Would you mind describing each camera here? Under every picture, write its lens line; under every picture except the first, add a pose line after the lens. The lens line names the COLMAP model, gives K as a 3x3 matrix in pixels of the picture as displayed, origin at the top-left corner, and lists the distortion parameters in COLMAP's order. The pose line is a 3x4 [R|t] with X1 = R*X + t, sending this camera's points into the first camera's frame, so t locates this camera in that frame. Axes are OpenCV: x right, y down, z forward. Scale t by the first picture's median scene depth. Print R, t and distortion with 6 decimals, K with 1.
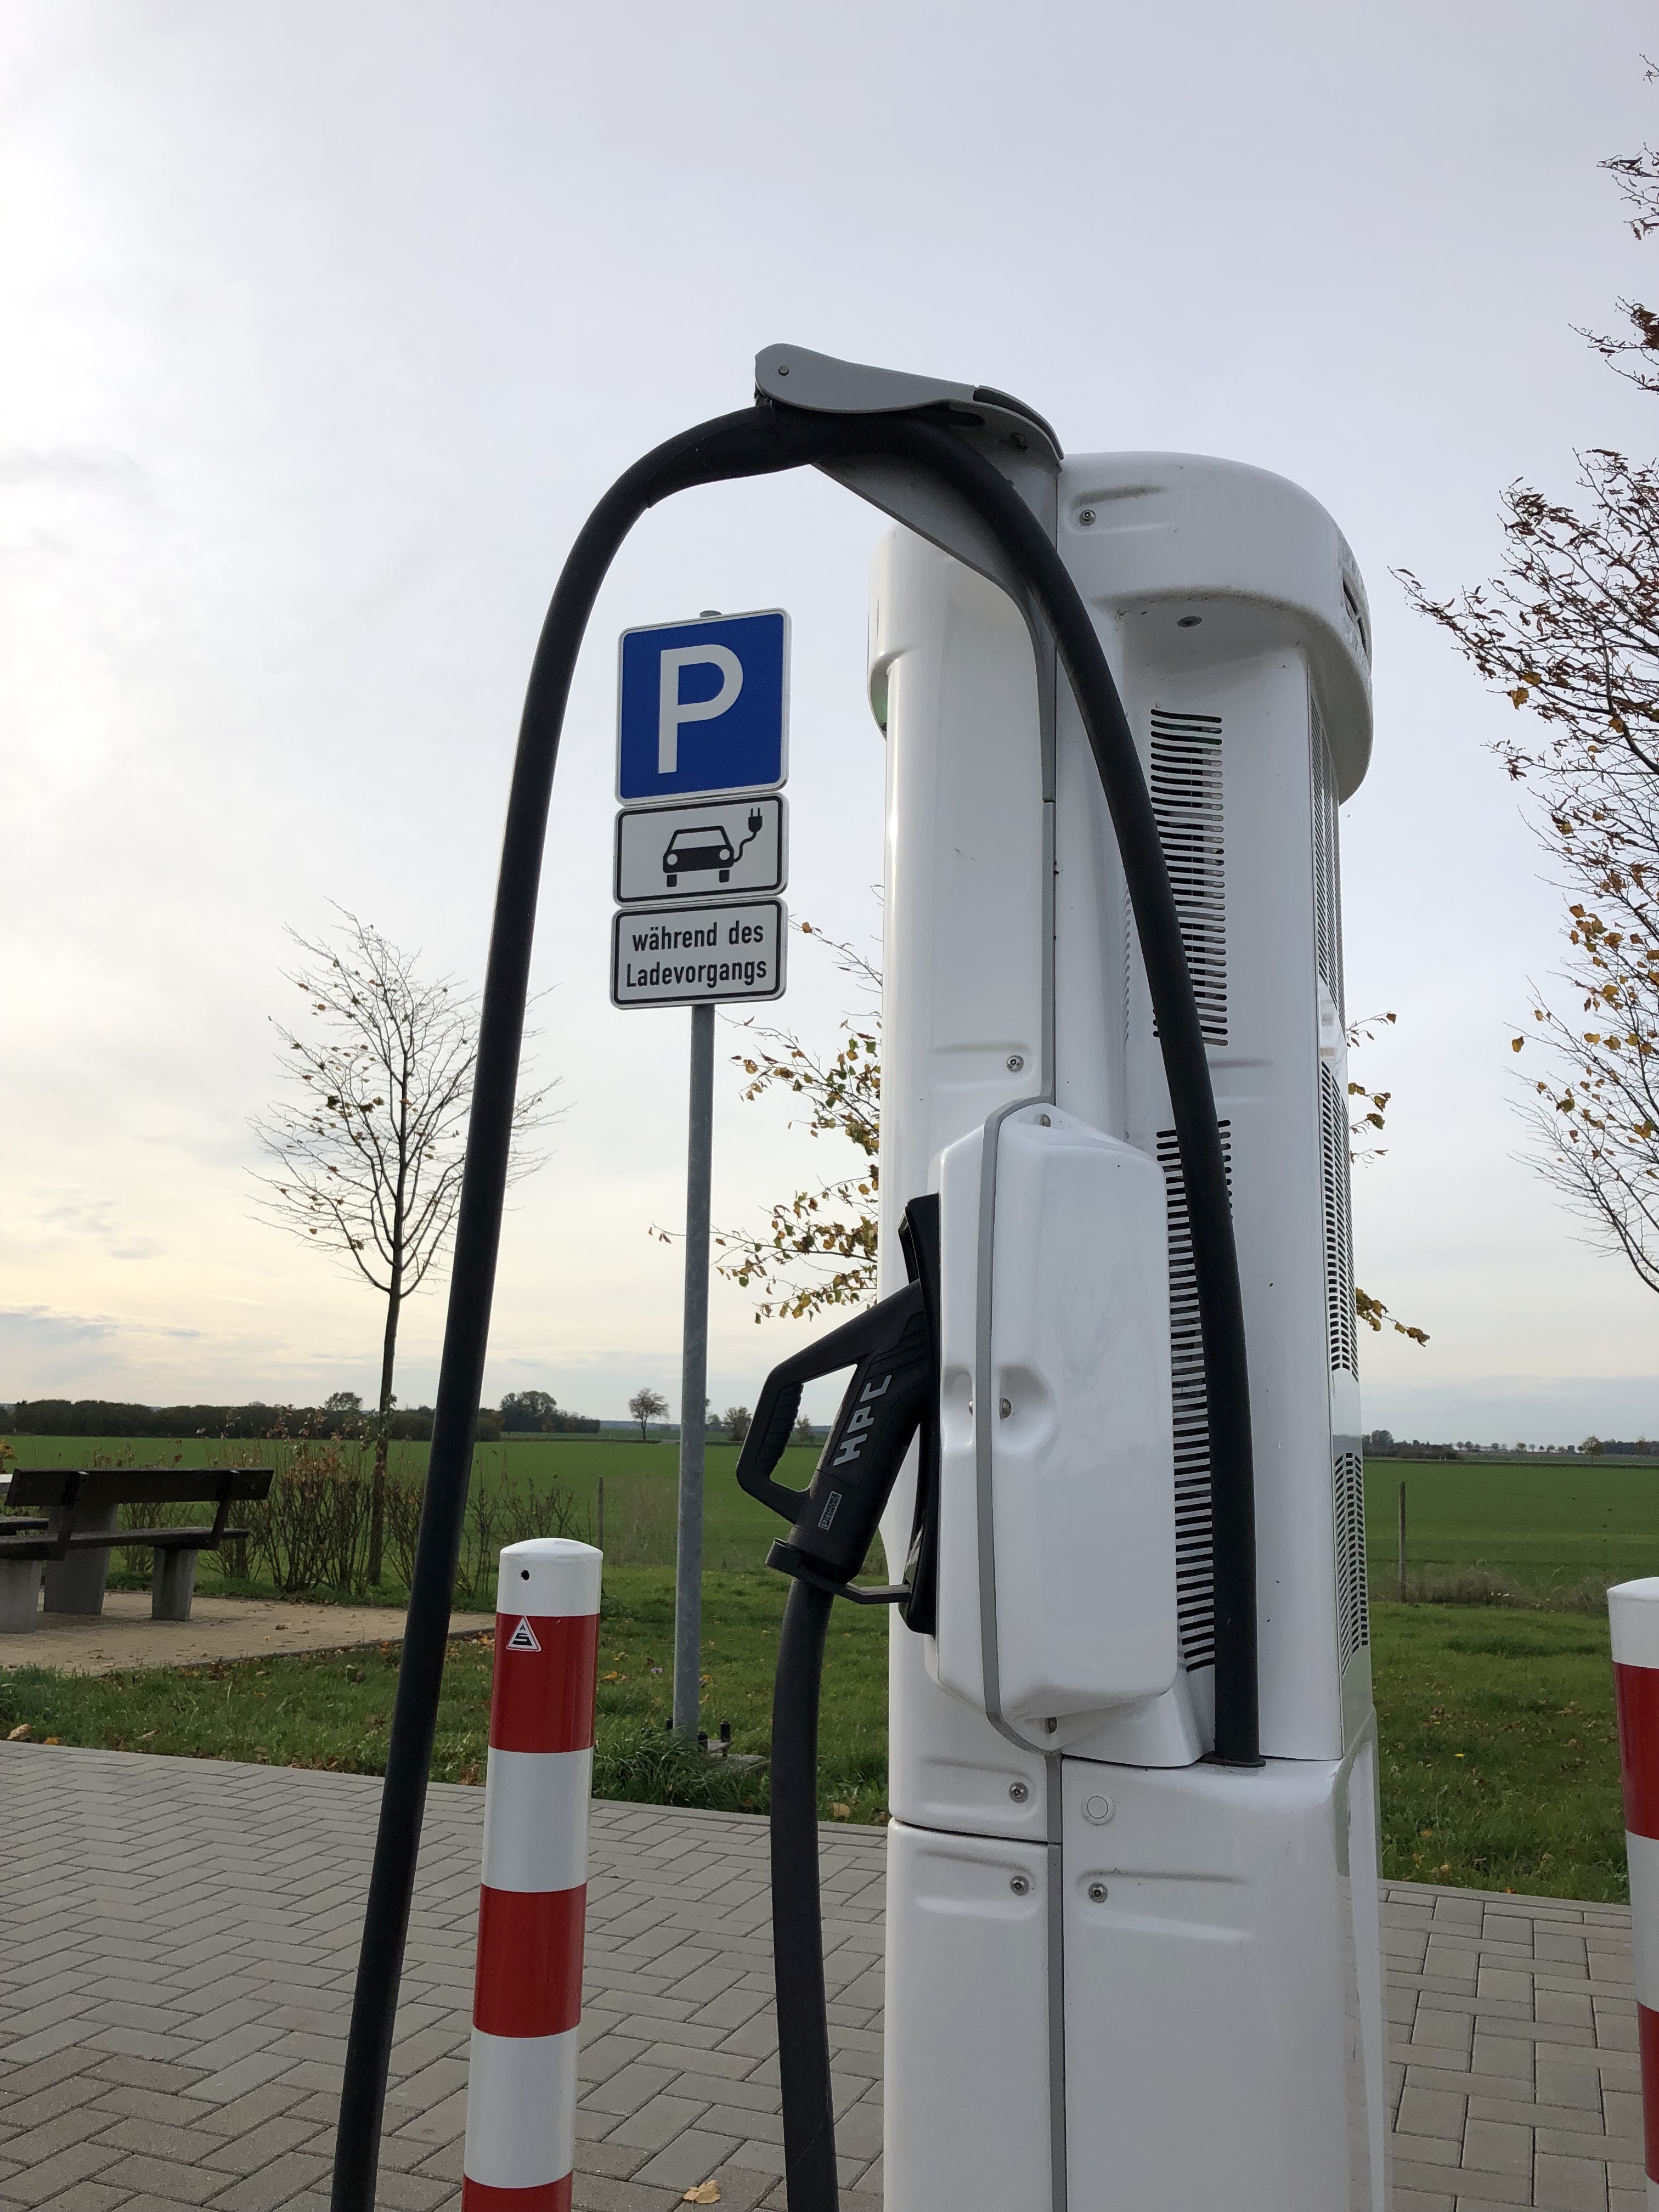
lens RADIAL K [[1807.2, 0, 824.0], [0, 1807.2, 1106.8], [0, 0, 1]] dist [0.086431, -0.011951]
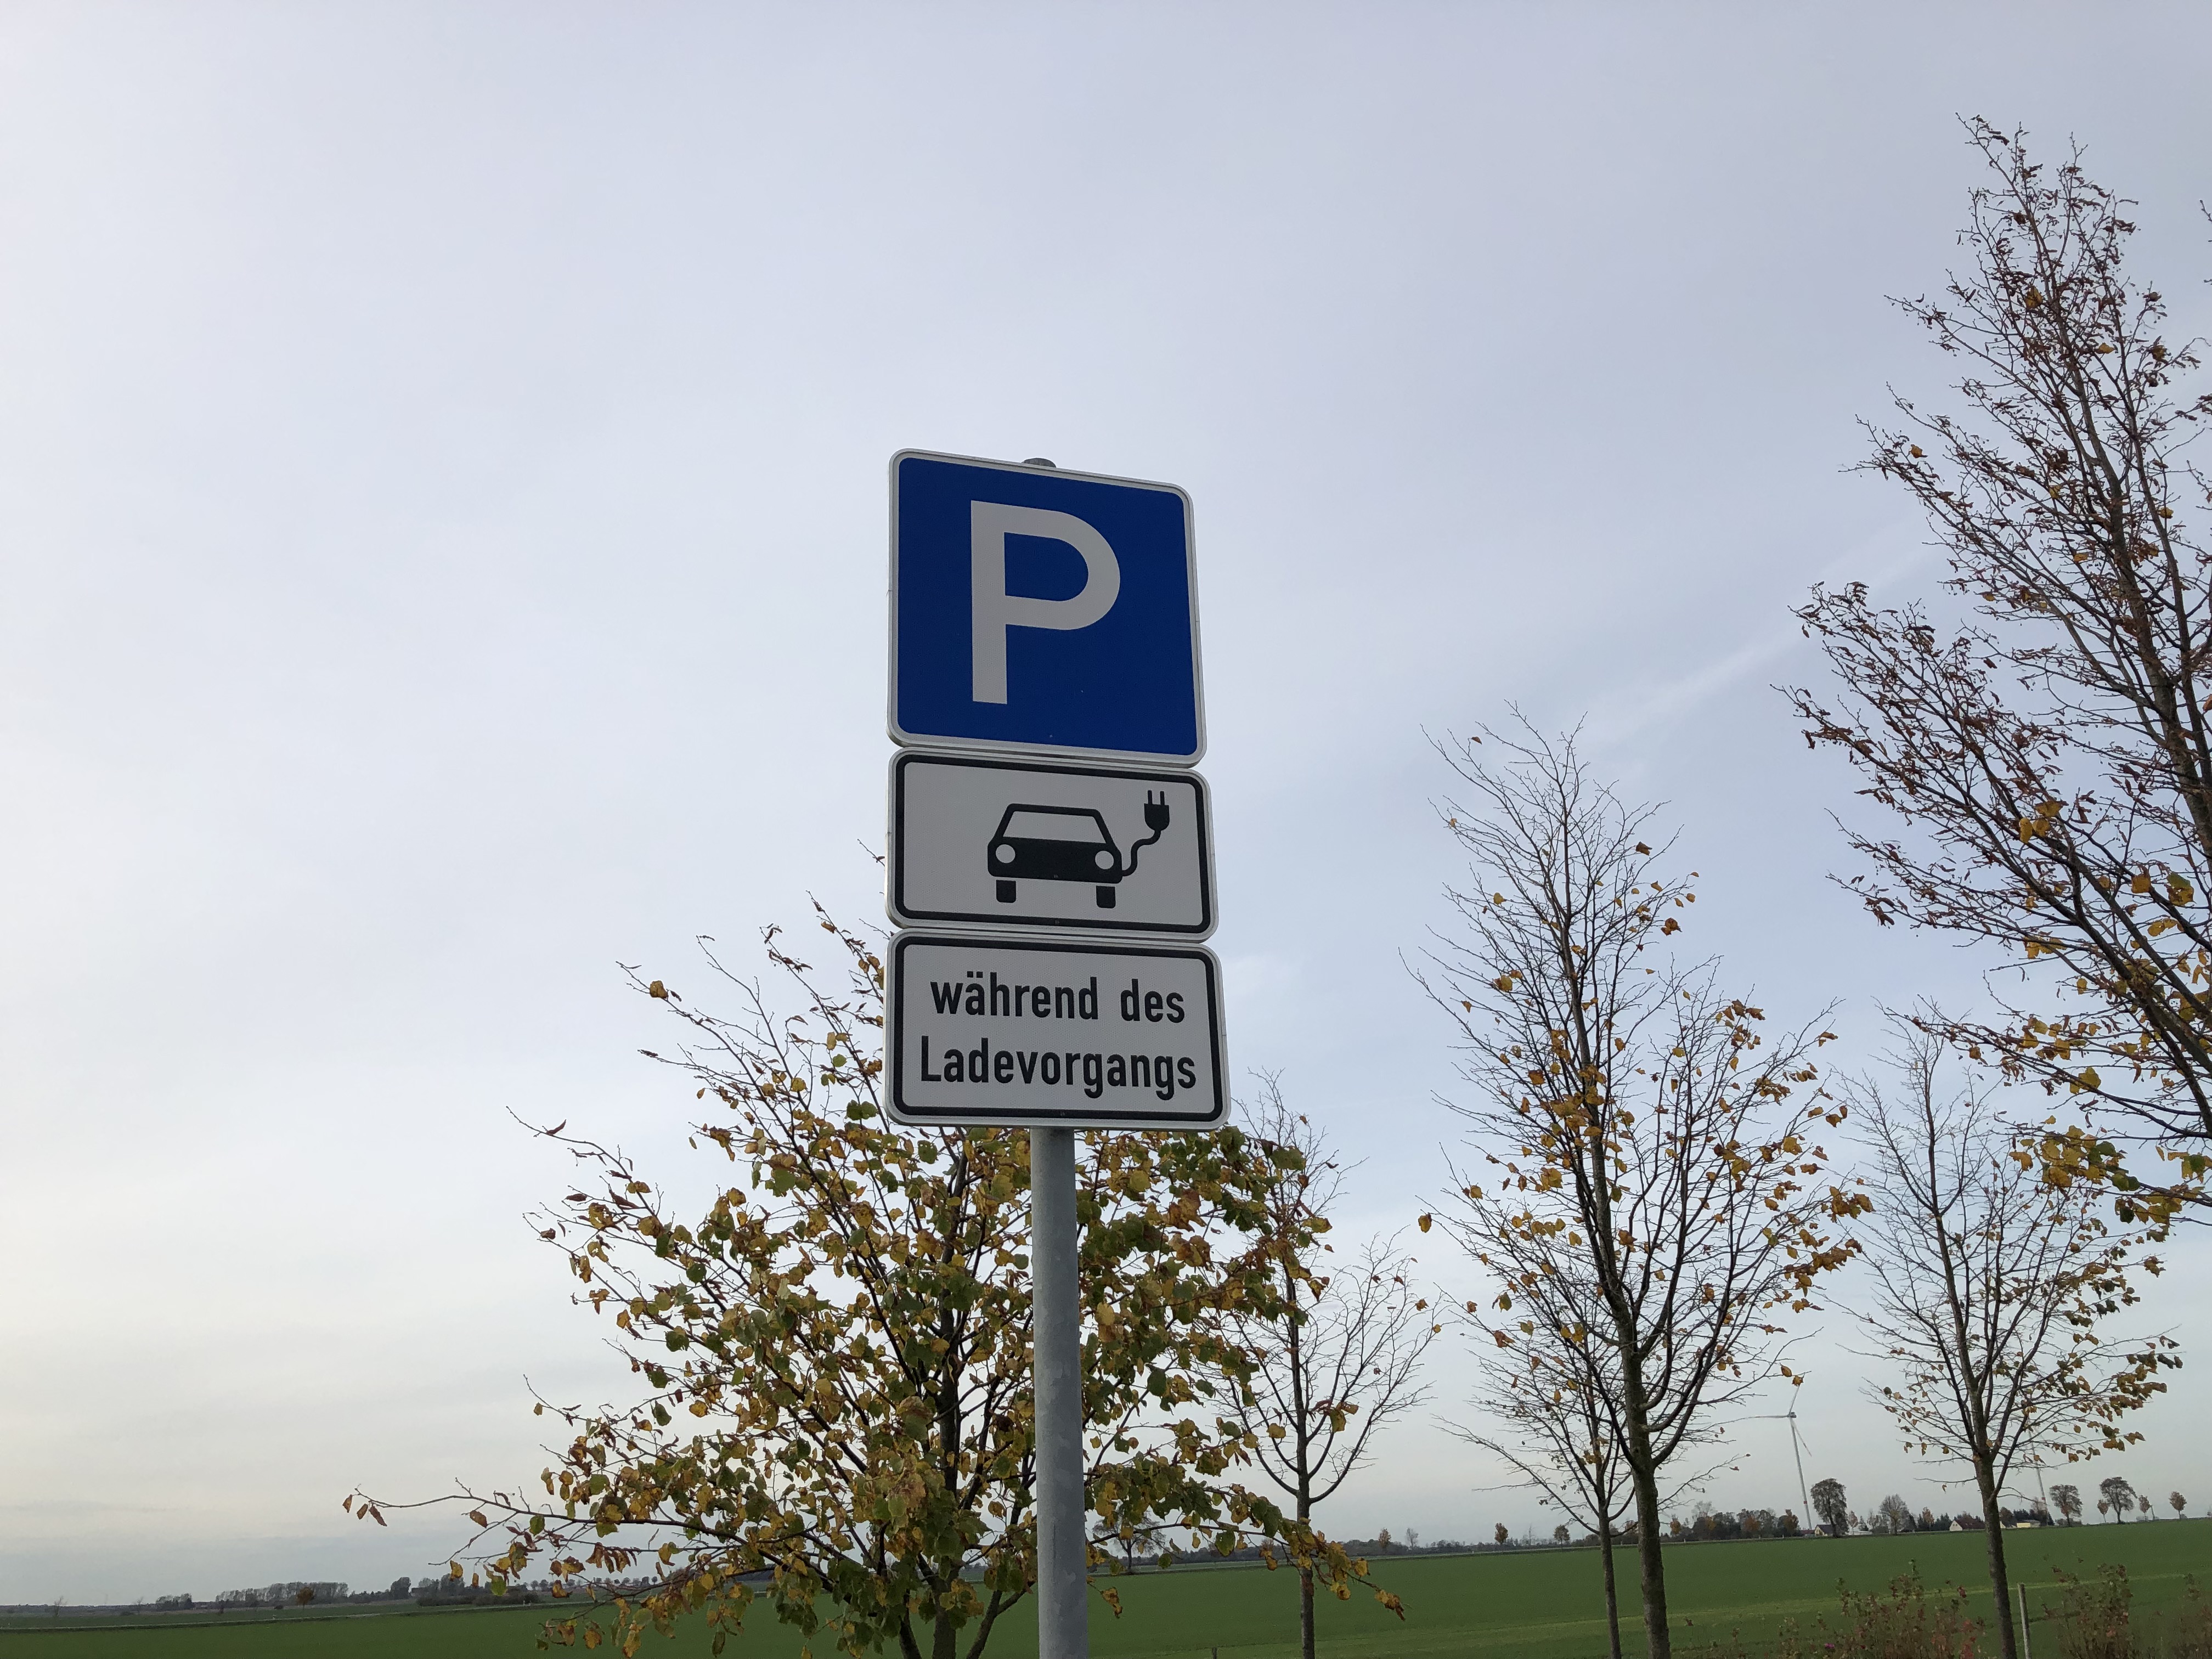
lens RADIAL K [[1807.2, 0, 1139.2], [0, 1807.2, 835.9], [0, 0, 1]] dist [0.086431, -0.011951]
pose [[0.831362, 0.162621, 0.531406, -0.345133], [-0.045399, 0.972905, -0.226705, -0.019836], [-0.553874, 0.164349, 0.816219, 0.533906]]
